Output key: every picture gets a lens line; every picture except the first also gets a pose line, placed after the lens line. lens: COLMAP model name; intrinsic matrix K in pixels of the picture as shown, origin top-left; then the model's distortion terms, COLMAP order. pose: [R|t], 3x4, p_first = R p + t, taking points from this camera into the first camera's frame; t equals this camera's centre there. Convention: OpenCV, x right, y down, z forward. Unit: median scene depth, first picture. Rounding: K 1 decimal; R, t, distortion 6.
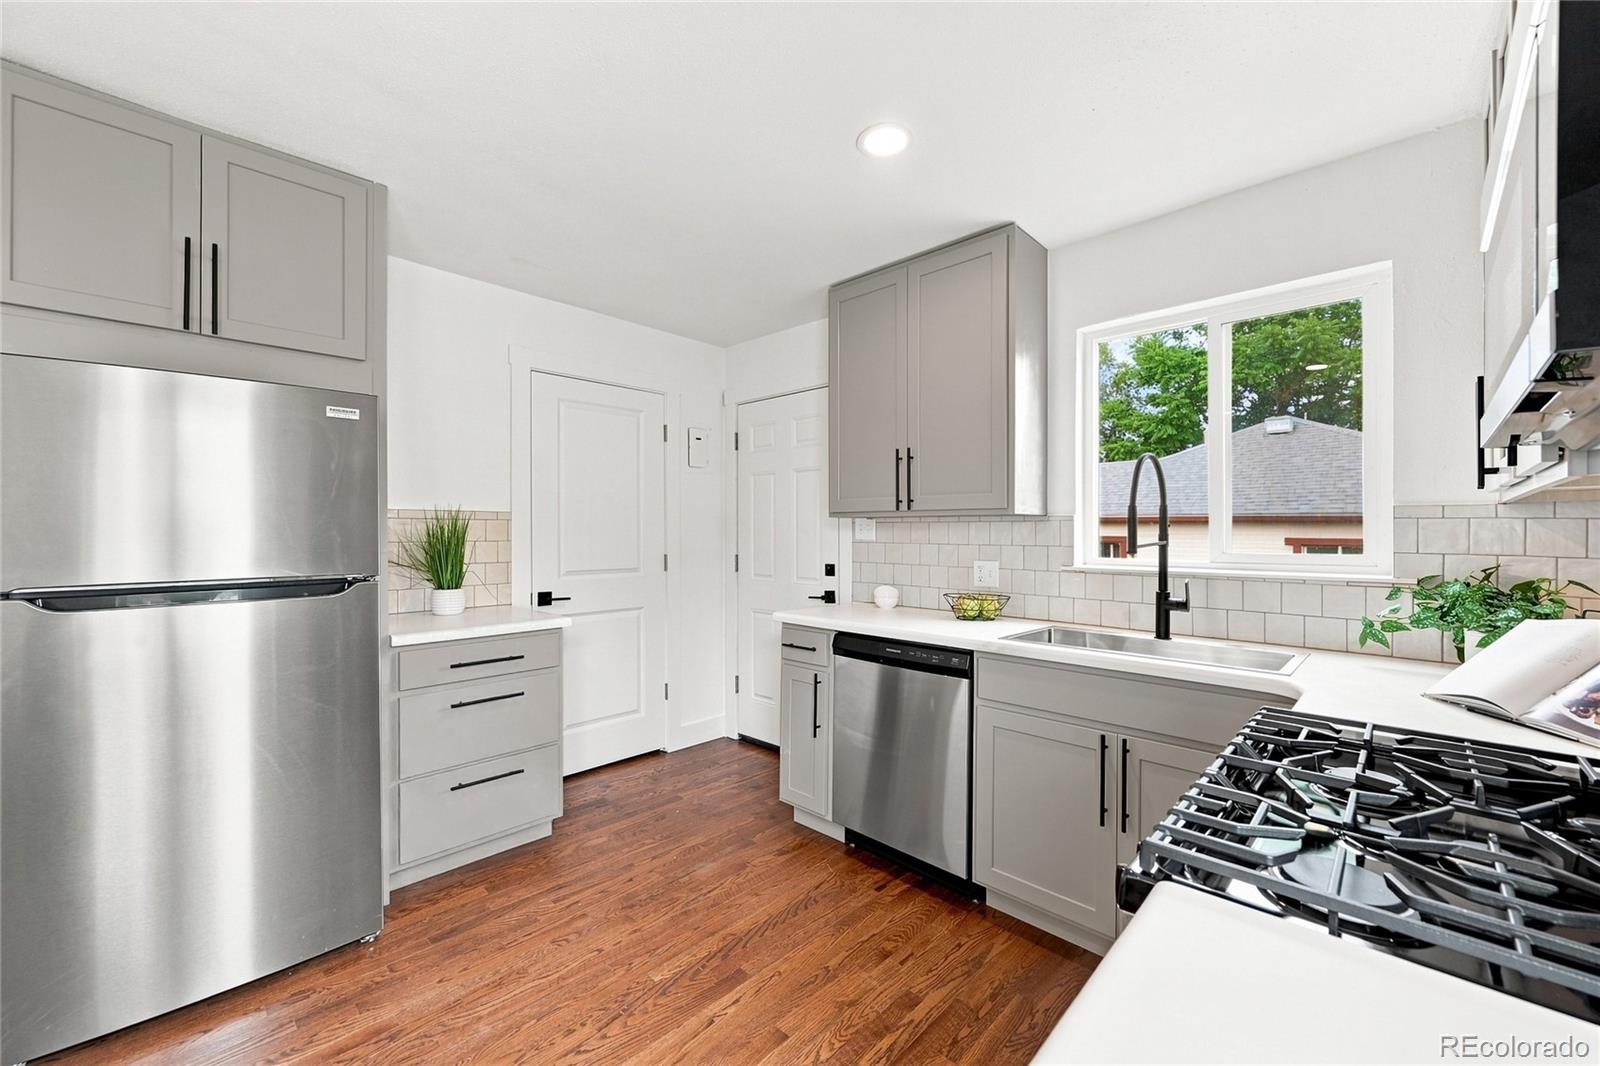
lens RADIAL K [[632.9, 0, 801.2], [0, 632.9, 527.1], [0, 0, 1]] dist [-0.004200, 0.001577]
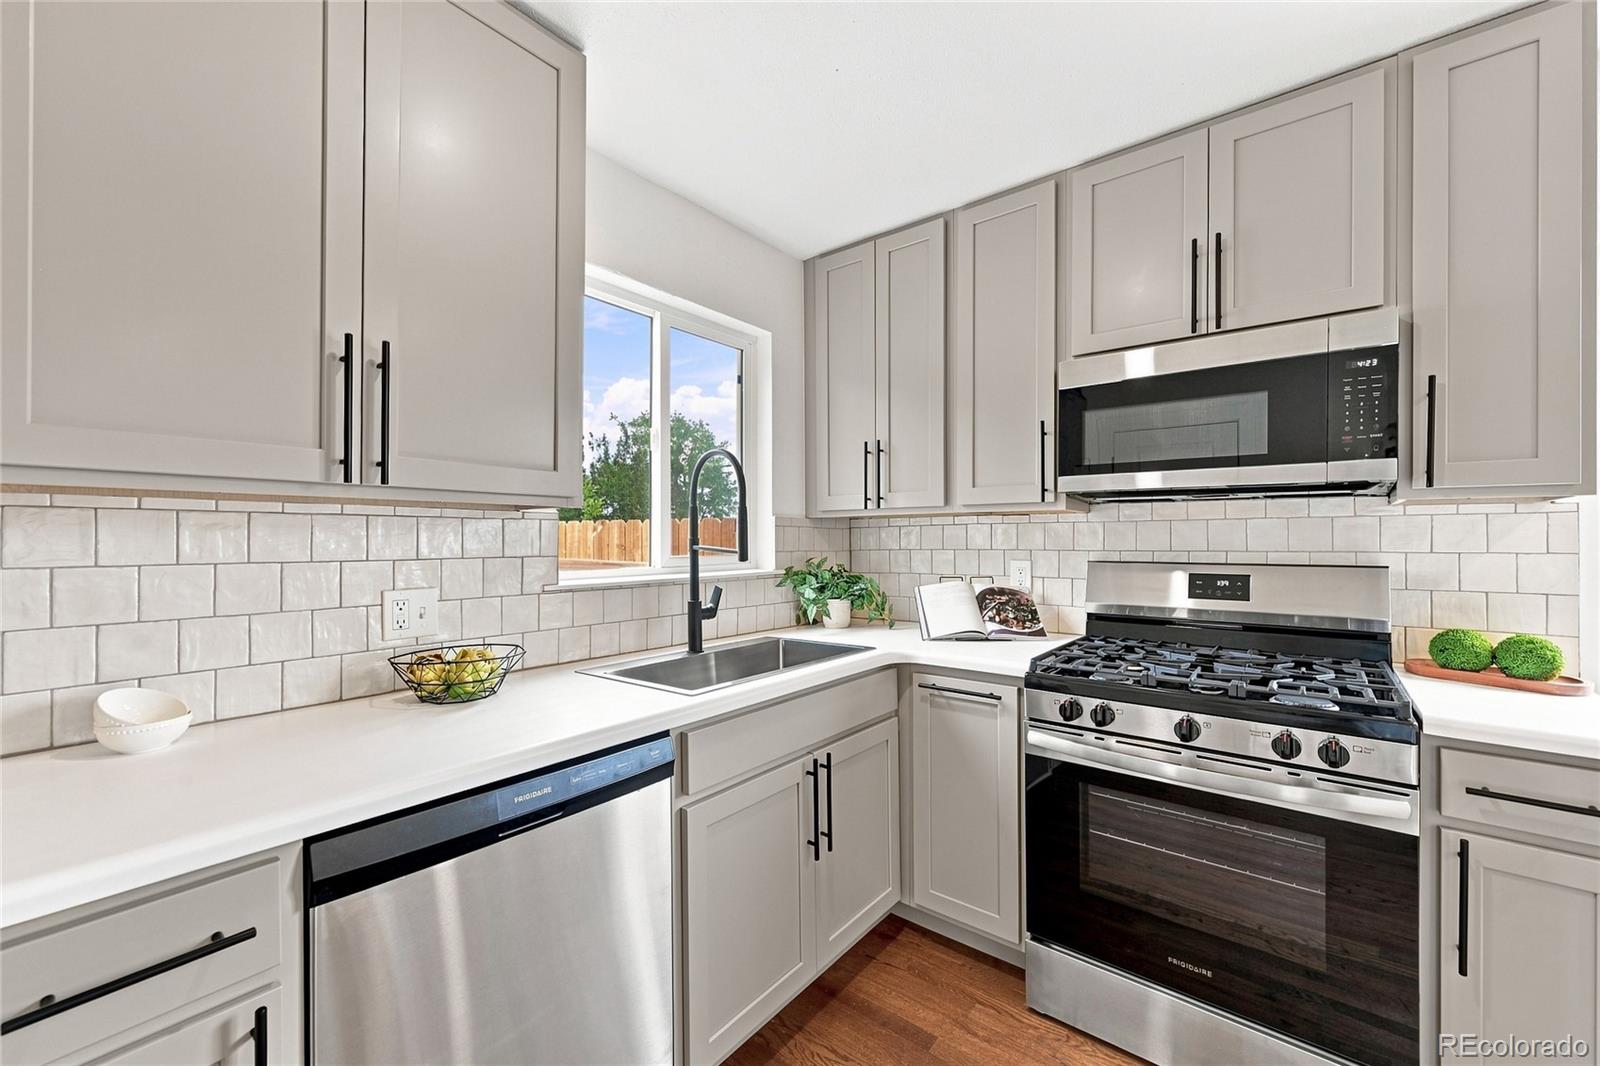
lens RADIAL K [[632.9, 0, 809.6], [0, 632.9, 538.5], [0, 0, 1]] dist [-0.004200, 0.001577]
pose [[-0.100490, -0.001566, 0.994937, -0.353289], [-0.006756, 0.999977, 0.000891, 0.009717], [-0.994915, -0.006633, -0.100498, 0.916020]]
